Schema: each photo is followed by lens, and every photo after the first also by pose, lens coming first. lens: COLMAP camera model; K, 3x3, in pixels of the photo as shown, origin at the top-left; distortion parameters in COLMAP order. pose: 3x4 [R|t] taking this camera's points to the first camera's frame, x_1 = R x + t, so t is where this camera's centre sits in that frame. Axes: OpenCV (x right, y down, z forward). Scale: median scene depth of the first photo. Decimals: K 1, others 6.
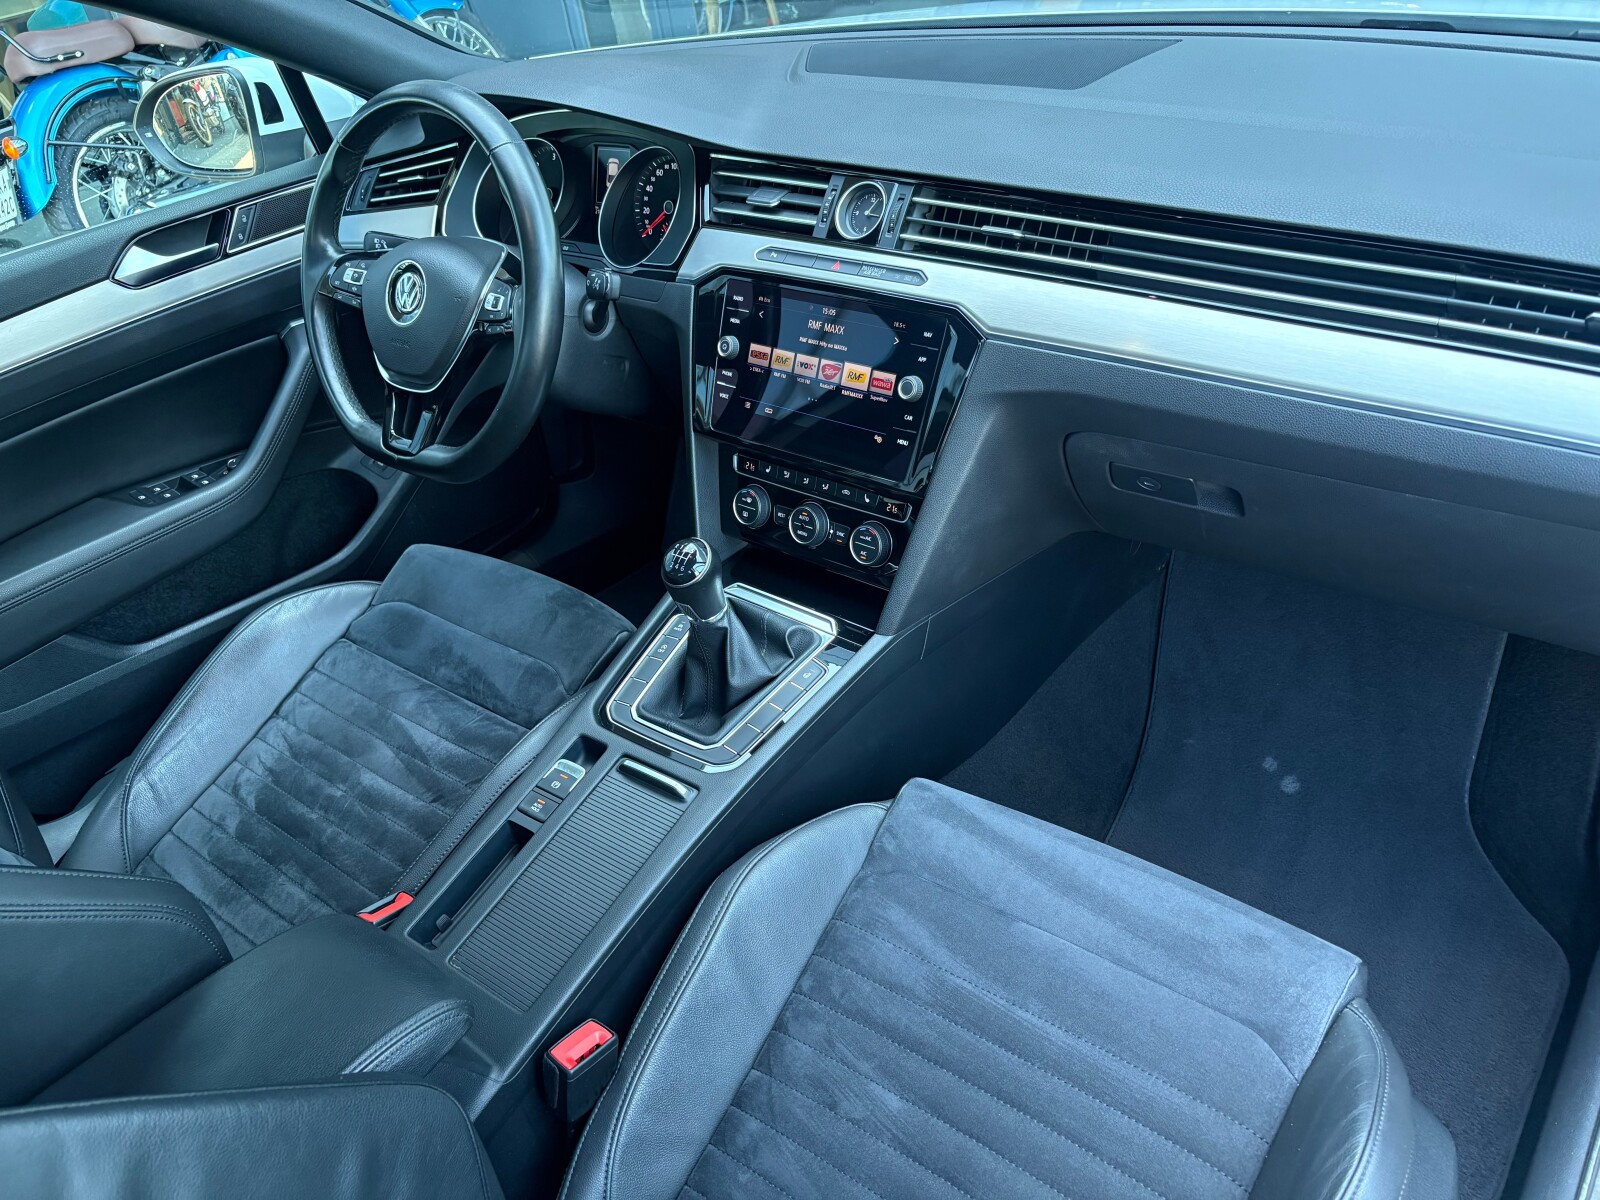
lens RADIAL K [[1198.4, 0, 794.0], [0, 1198.4, 608.7], [0, 0, 1]] dist [0.066685, -0.100018]
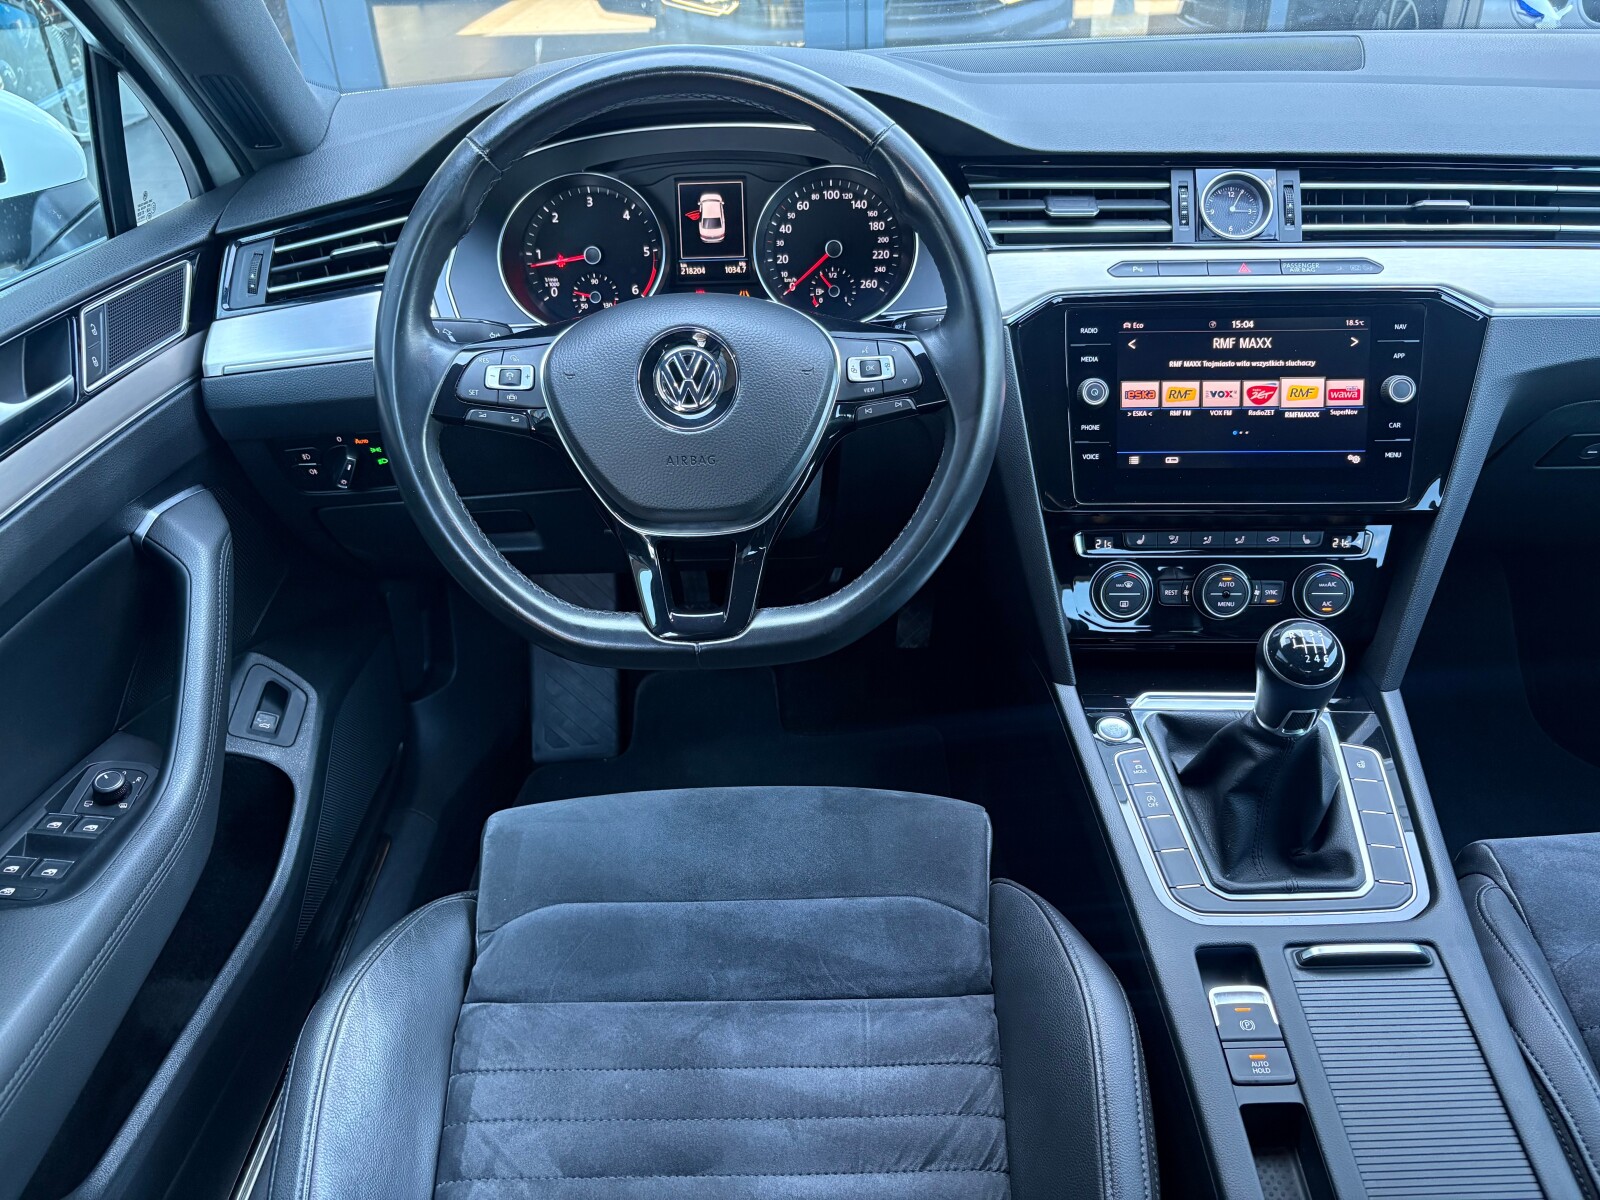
lens RADIAL K [[1235.6, 0, 796.3], [0, 1235.6, 594.9], [0, 0, 1]] dist [0.009005, -0.002074]
pose [[0.782628, -0.212288, 0.585173, -0.708780], [0.287815, 0.956941, -0.037775, -0.122459], [-0.551957, 0.197985, 0.810028, 0.506448]]
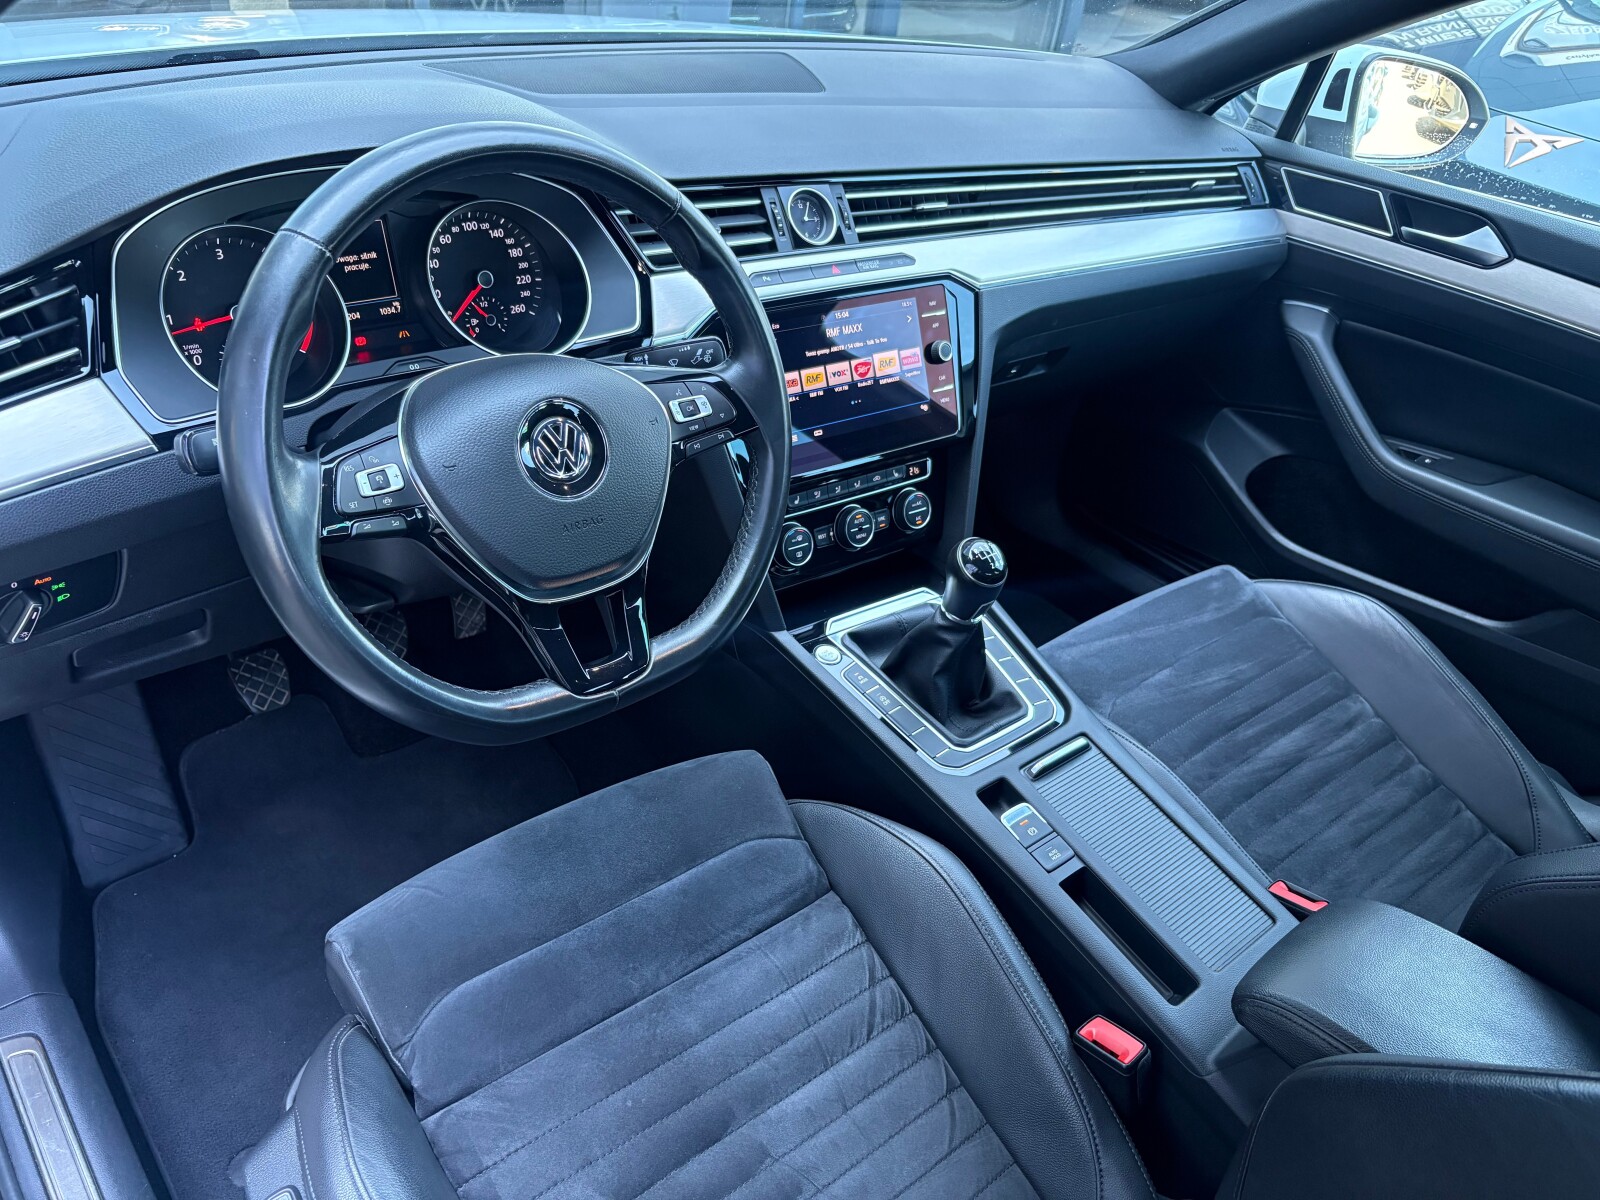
lens RADIAL K [[1209.2, 0, 781.9], [0, 1209.2, 599.6], [0, 0, 1]] dist [0.087794, -0.103711]
pose [[0.201217, -0.403527, 0.892568, -0.957571], [0.443203, 0.850105, 0.284415, -0.343972], [-0.873546, 0.338360, 0.349900, 0.739069]]
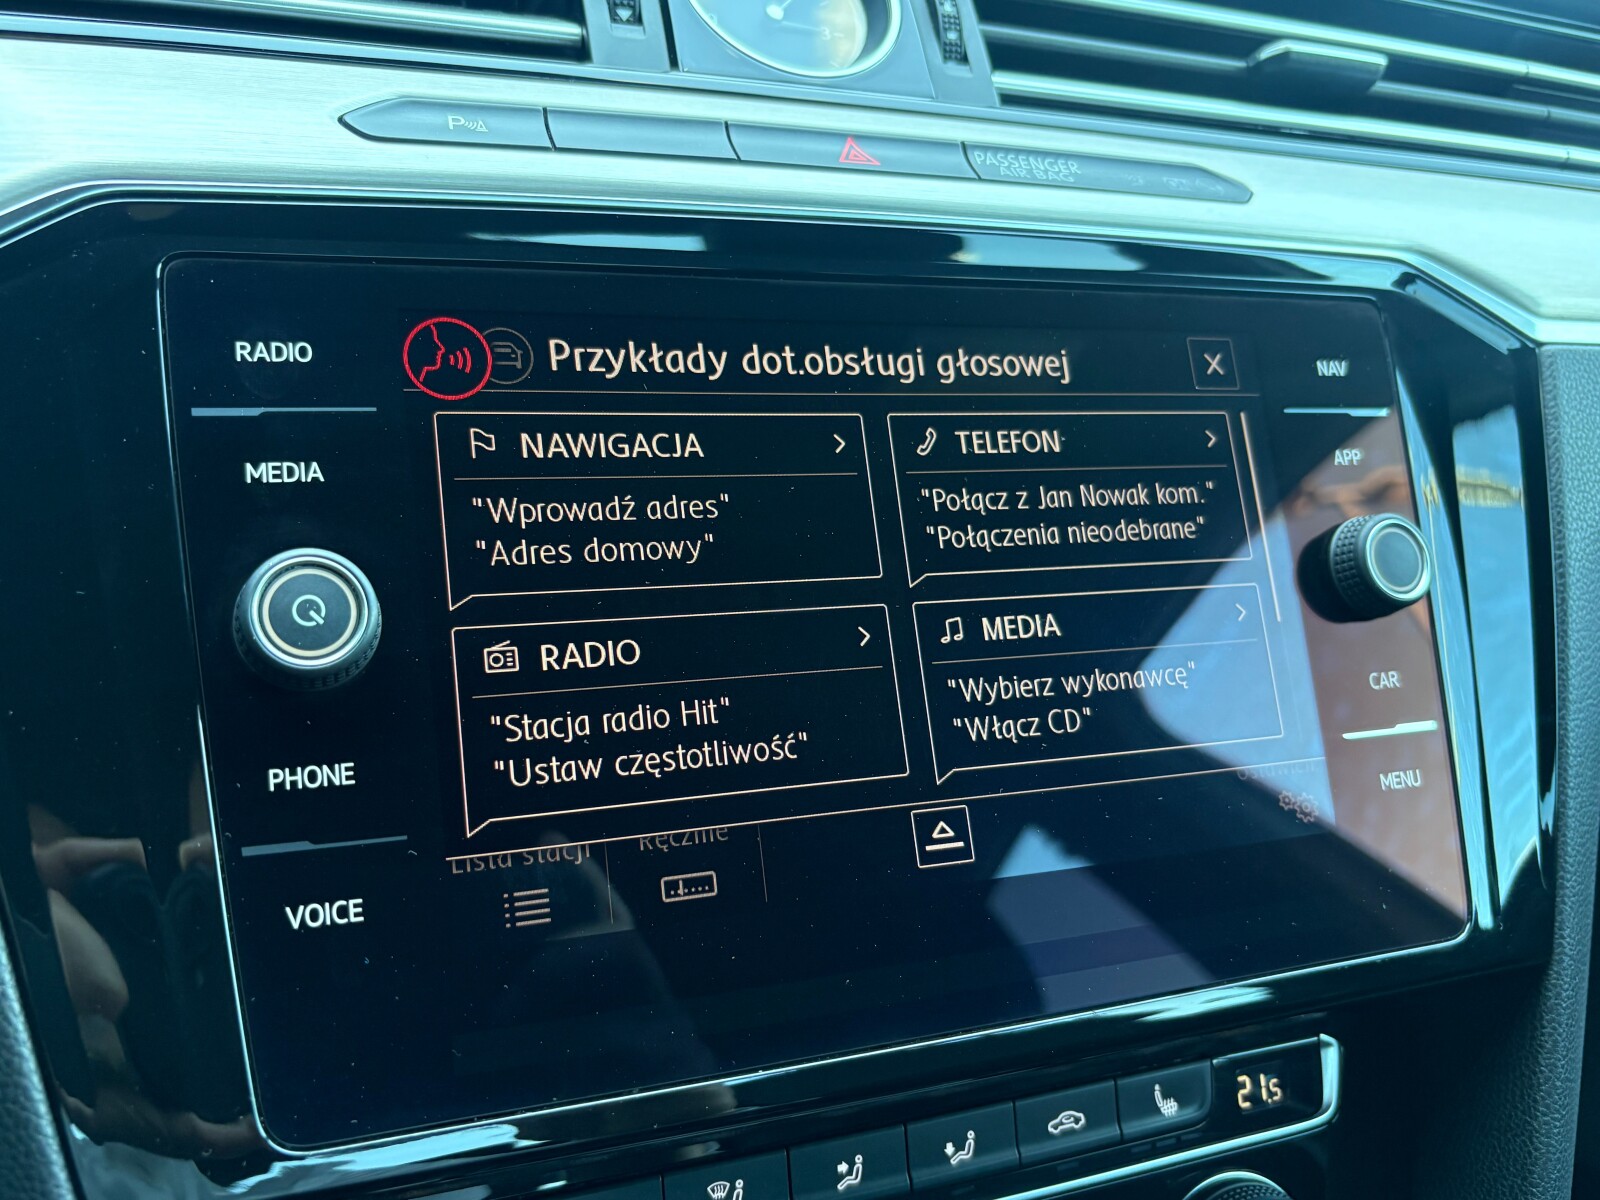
lens RADIAL K [[1342.7, 0, 789.6], [0, 1342.7, 607.9], [0, 0, 1]] dist [-0.005865, -0.009119]
pose [[0.460619, -0.092314, 0.882784, -0.190529], [0.406403, 0.906134, -0.117297, -0.175198], [-0.789092, 0.412795, 0.454899, 0.888395]]
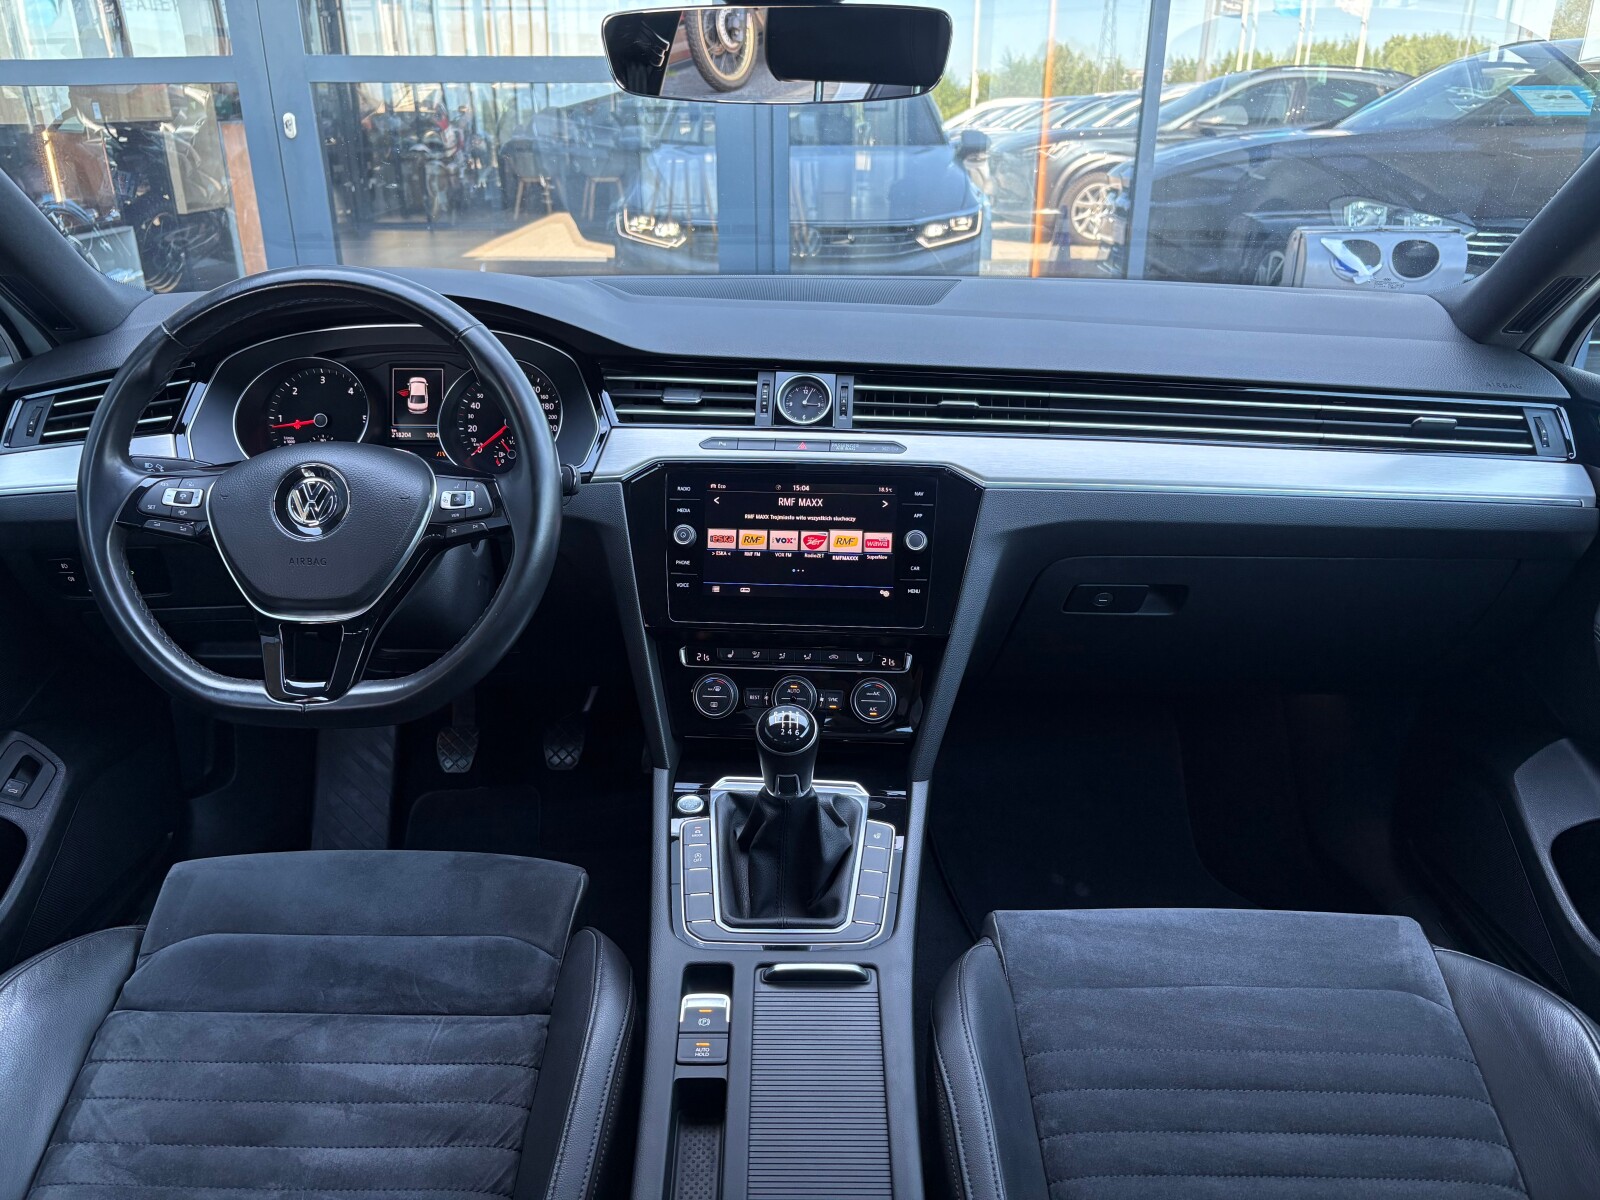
lens RADIAL K [[1209.2, 0, 781.9], [0, 1209.2, 599.6], [0, 0, 1]] dist [0.087794, -0.103711]
pose [[0.787950, -0.088934, 0.609283, -0.614070], [0.254122, 0.948281, -0.190225, 0.041123], [-0.560853, 0.304720, 0.769798, 0.217157]]
